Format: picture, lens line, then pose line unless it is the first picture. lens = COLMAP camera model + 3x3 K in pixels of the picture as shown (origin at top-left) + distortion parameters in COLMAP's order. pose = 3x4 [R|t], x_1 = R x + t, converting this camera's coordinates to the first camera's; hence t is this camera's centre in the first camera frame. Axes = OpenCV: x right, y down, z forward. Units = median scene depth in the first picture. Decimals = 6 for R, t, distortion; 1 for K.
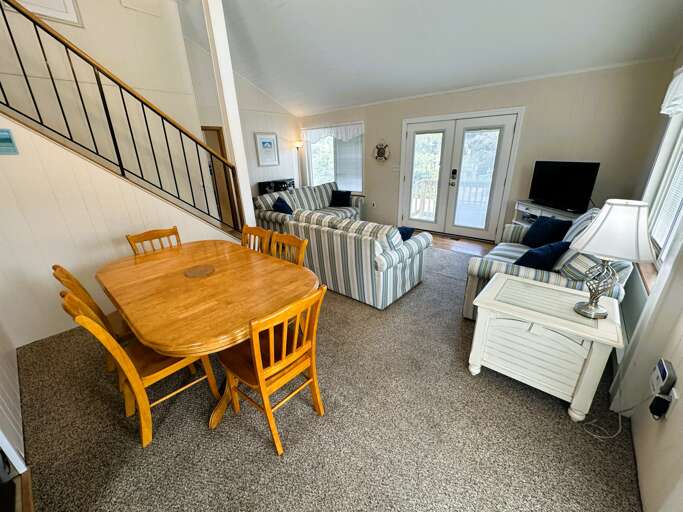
lens RADIAL K [[274.2, 0, 342.1], [0, 274.2, 255.0], [0, 0, 1]] dist [0.002077, 0.000399]
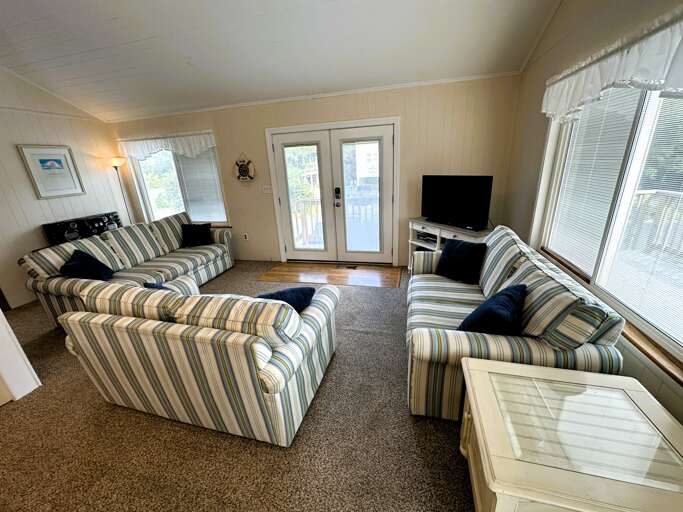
lens RADIAL K [[274.2, 0, 341.5], [0, 274.2, 255.3], [0, 0, 1]] dist [0.002077, 0.000399]
pose [[0.900283, -0.158738, 0.405330, 0.045536], [0.177883, 0.984003, -0.009738, -0.096229], [-0.397300, 0.080868, 0.914119, 0.238859]]
